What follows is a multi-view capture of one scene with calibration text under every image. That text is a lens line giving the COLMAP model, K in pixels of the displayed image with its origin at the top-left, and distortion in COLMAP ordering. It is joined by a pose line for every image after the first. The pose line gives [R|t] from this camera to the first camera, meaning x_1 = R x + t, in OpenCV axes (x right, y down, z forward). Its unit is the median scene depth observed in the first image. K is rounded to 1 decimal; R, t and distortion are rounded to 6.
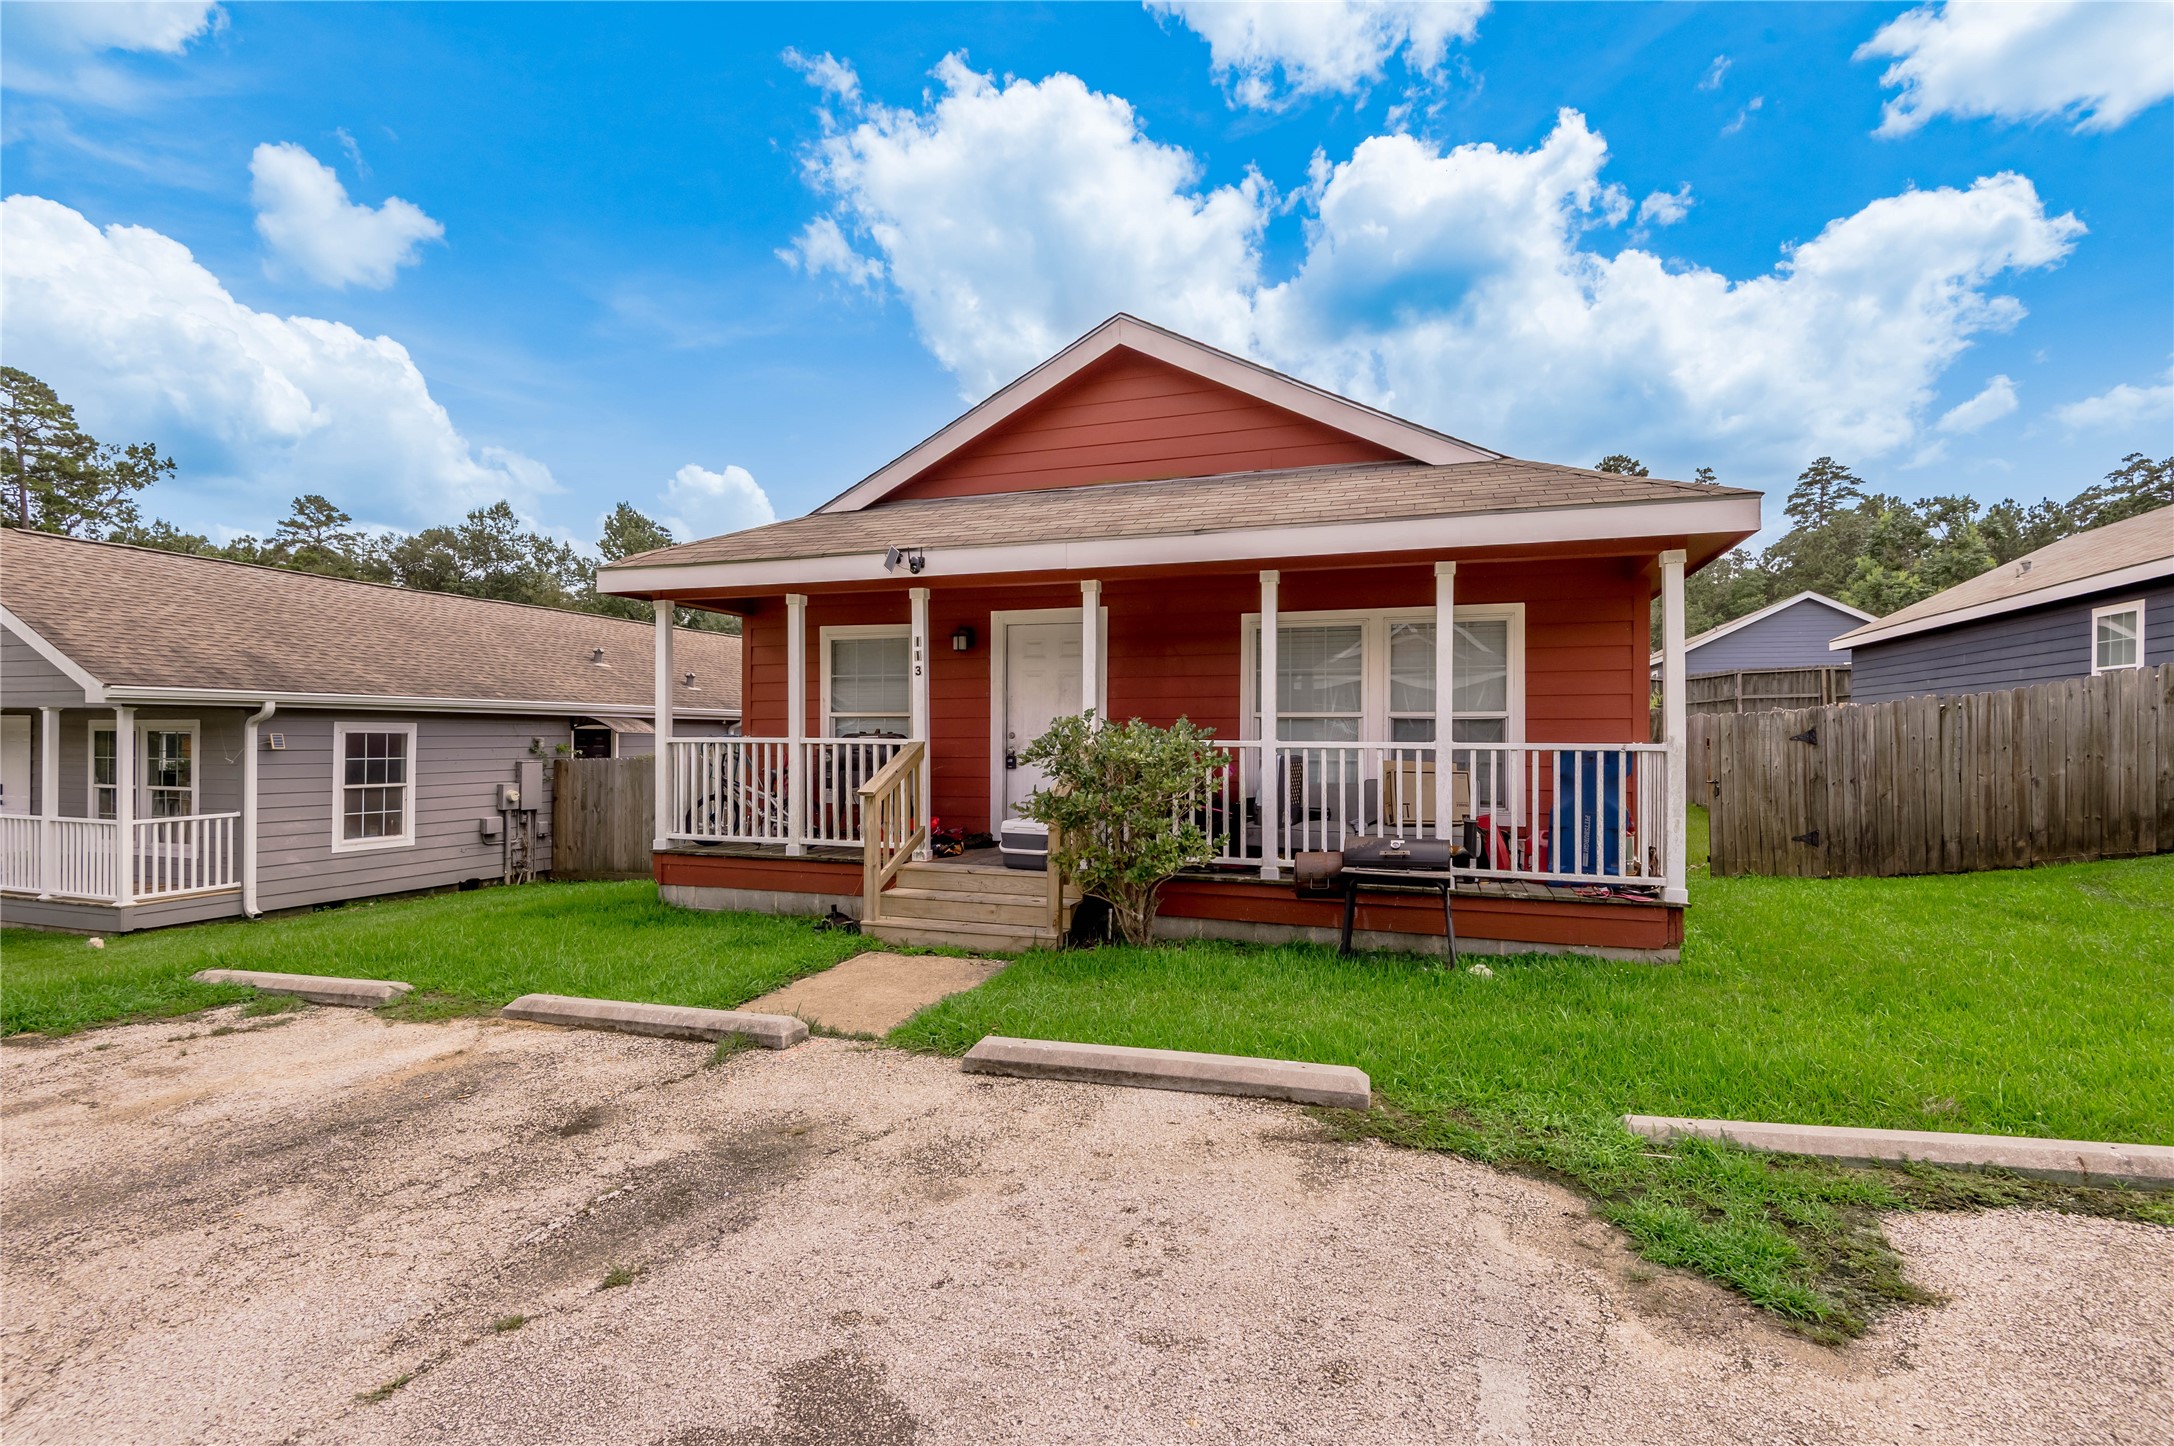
lens RADIAL K [[1020.9, 0, 1115.9], [0, 1020.9, 736.2], [0, 0, 1]] dist [0.038683, -0.026944]
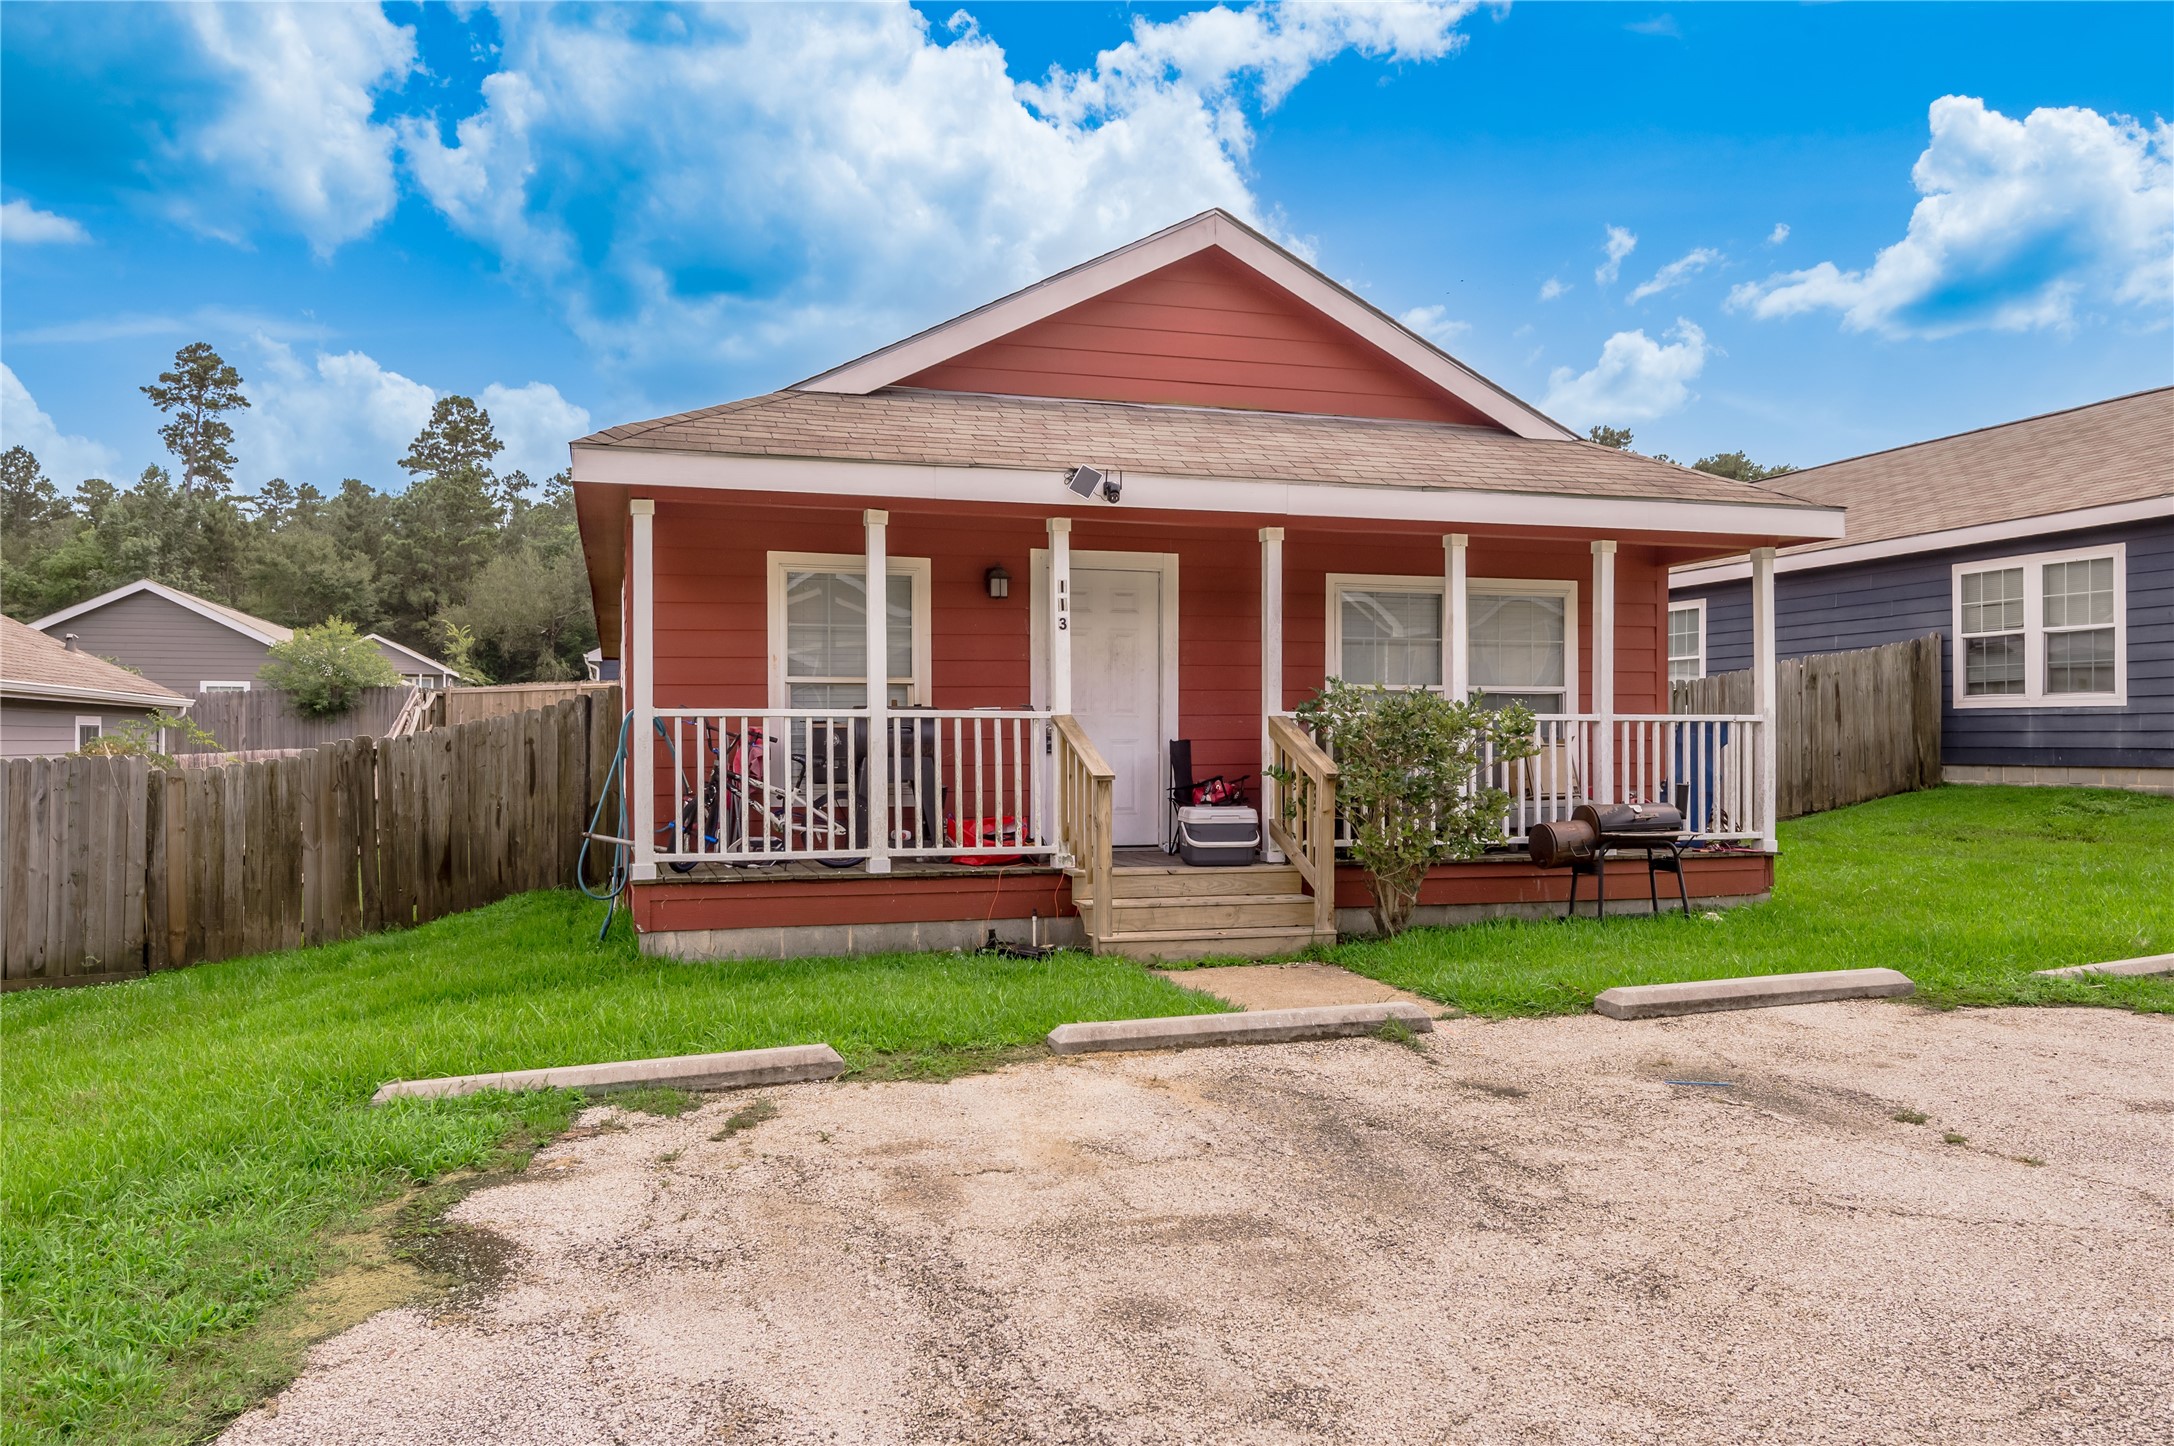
lens RADIAL K [[1530.1, 0, 1150.1], [0, 1530.1, 712.5], [0, 0, 1]] dist [0.002857, 0.008331]
pose [[0.809776, 0.004142, 0.586724, -0.923366], [0.005681, 0.999873, -0.014899, 0.024408], [-0.586711, 0.015398, 0.809650, 0.017099]]
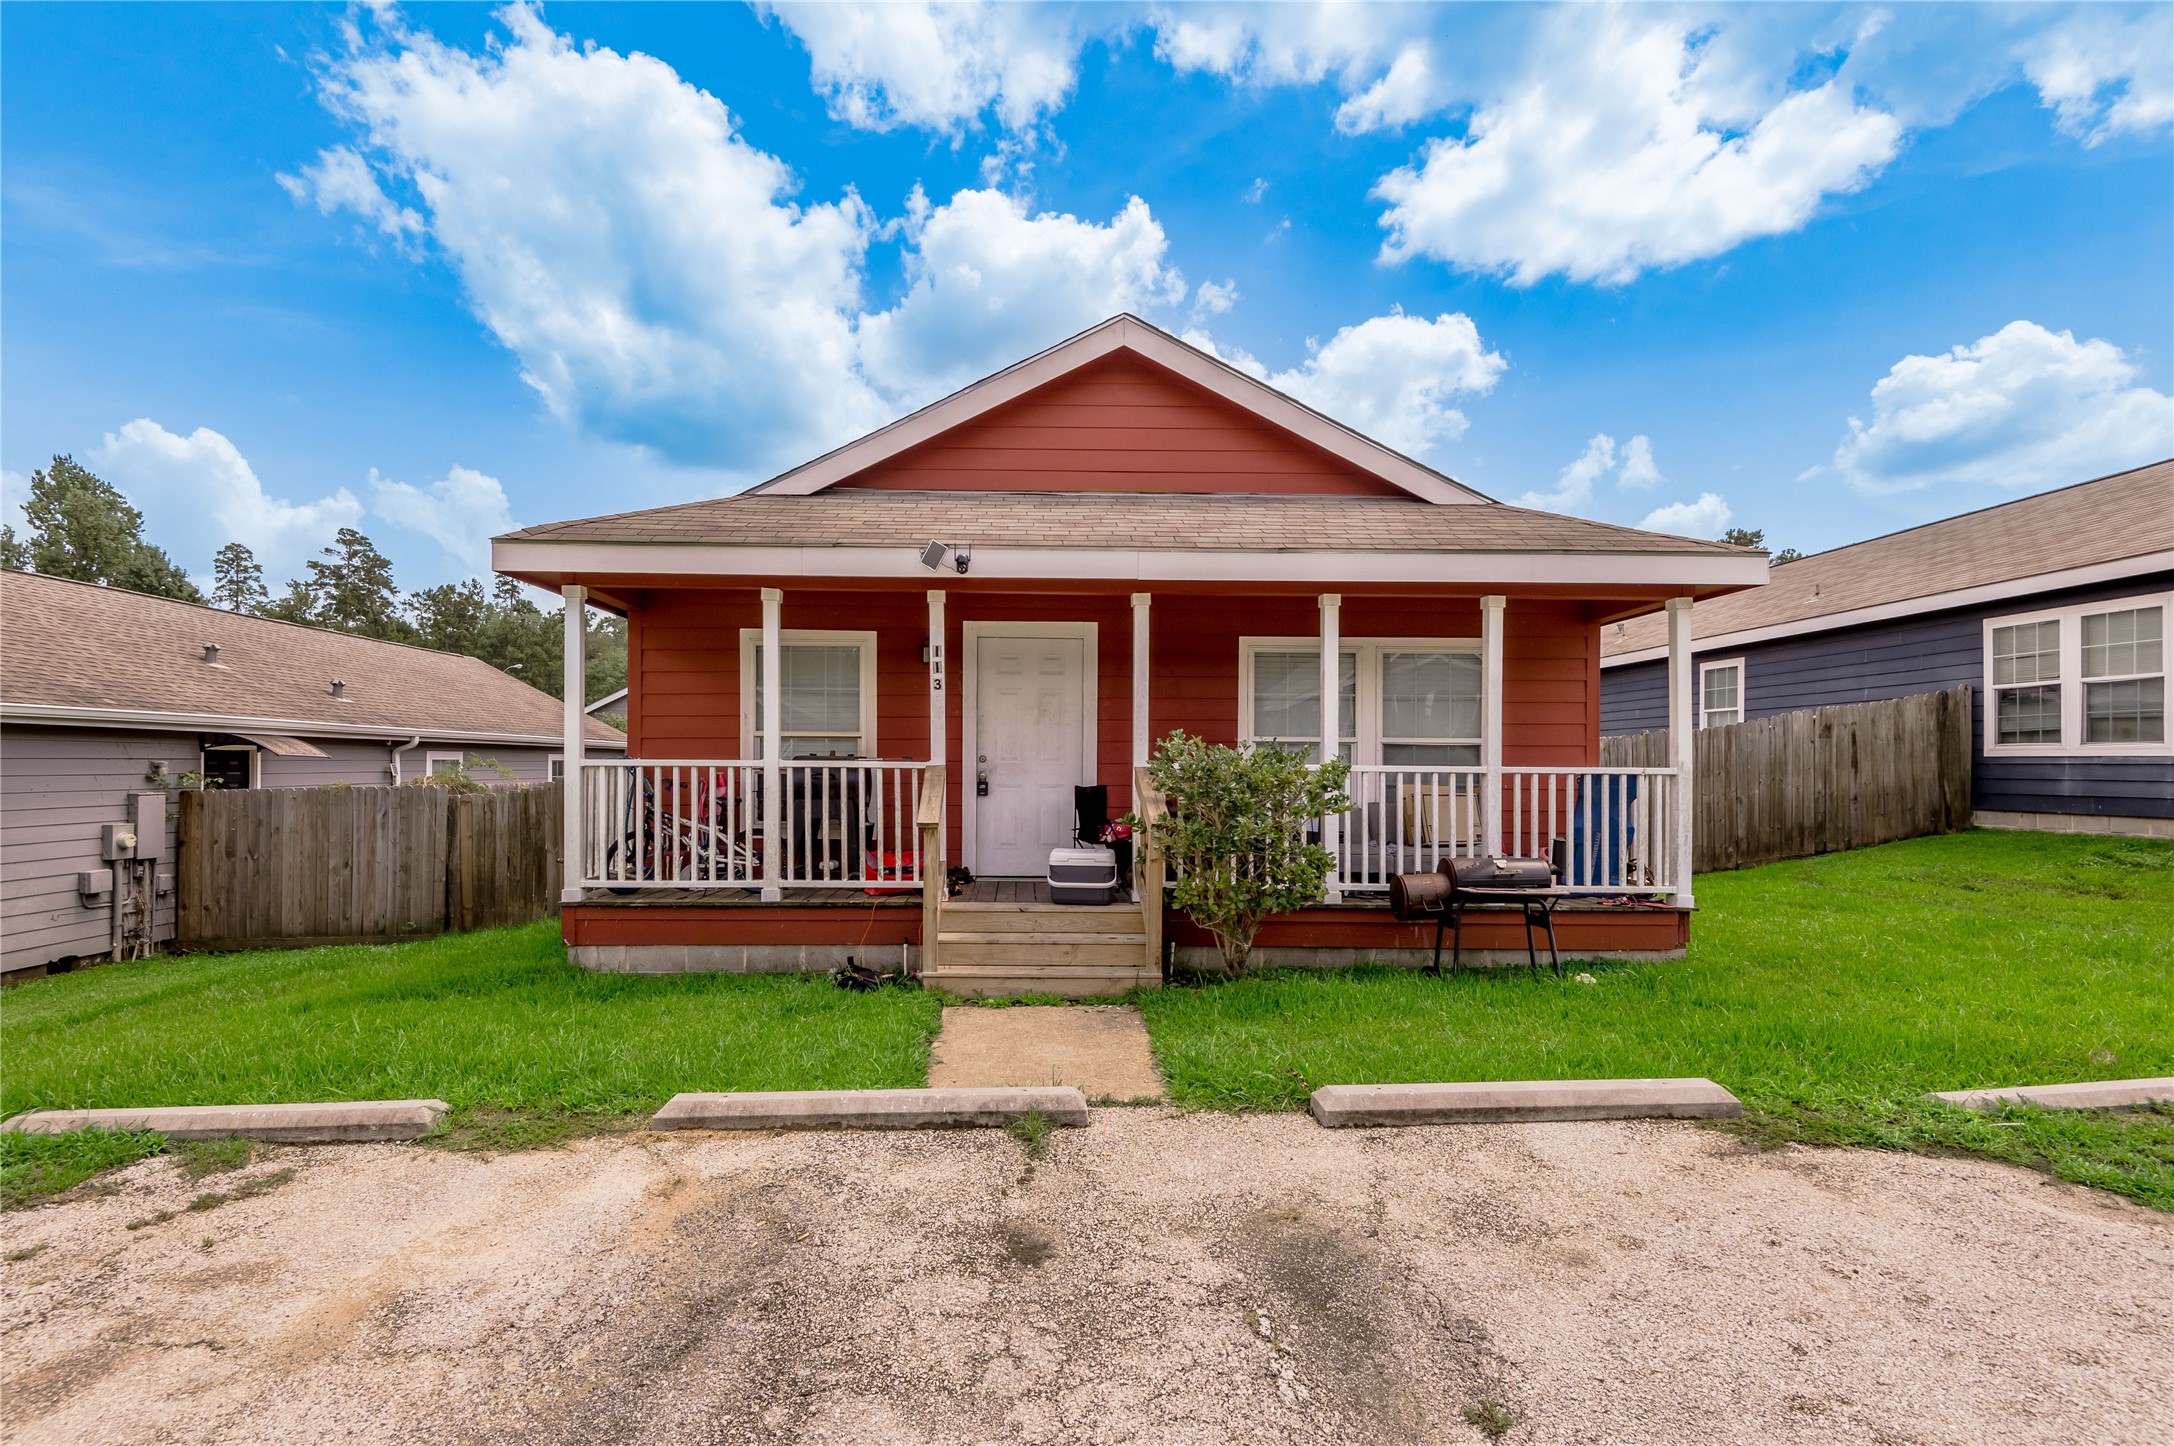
lens RADIAL K [[1033.2, 0, 1086.7], [0, 1033.2, 745.0], [0, 0, 1]] dist [0.026559, -0.018131]
pose [[0.938132, 0.008884, 0.346164, -0.426917], [-0.002222, 0.999805, -0.019639, 0.006144], [-0.346271, 0.017655, 0.937969, 0.136160]]
